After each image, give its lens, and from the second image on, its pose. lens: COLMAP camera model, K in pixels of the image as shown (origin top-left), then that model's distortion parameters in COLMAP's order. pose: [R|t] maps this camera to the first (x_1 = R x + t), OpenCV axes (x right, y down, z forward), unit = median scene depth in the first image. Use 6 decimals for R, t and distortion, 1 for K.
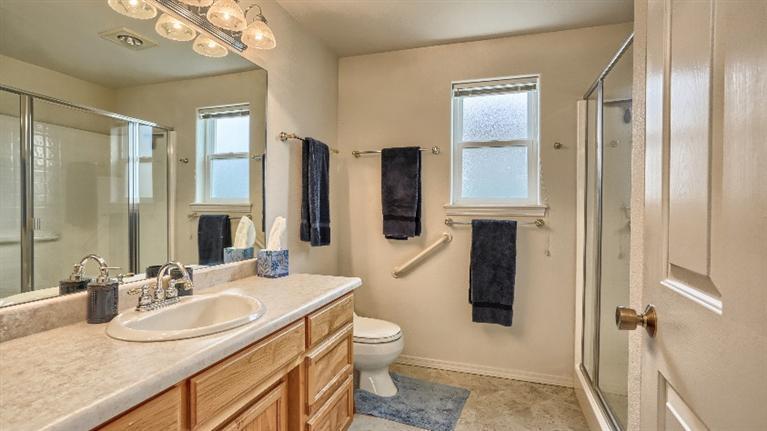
lens RADIAL K [[392.1, 0, 382.2], [0, 392.1, 214.6], [0, 0, 1]] dist [-0.019716, 0.012819]
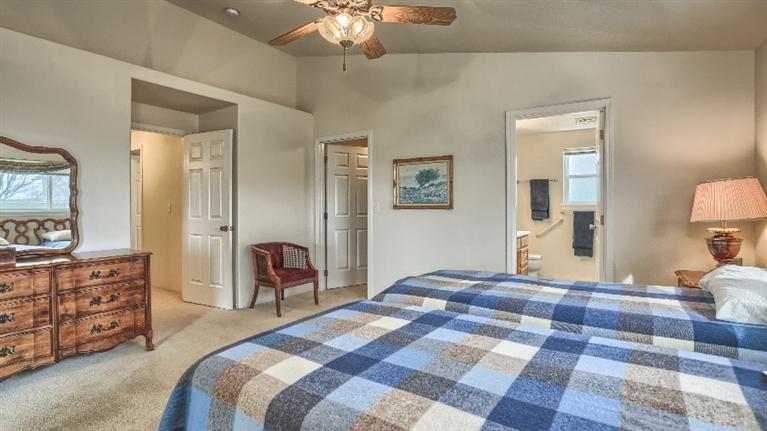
lens RADIAL K [[392.1, 0, 384.1], [0, 392.1, 210.2], [0, 0, 1]] dist [-0.019716, 0.012819]
pose [[0.965140, -0.009948, -0.261544, -0.231155], [0.008663, 0.999944, -0.006065, 0.012149], [0.261590, 0.003587, 0.965172, -1.426076]]
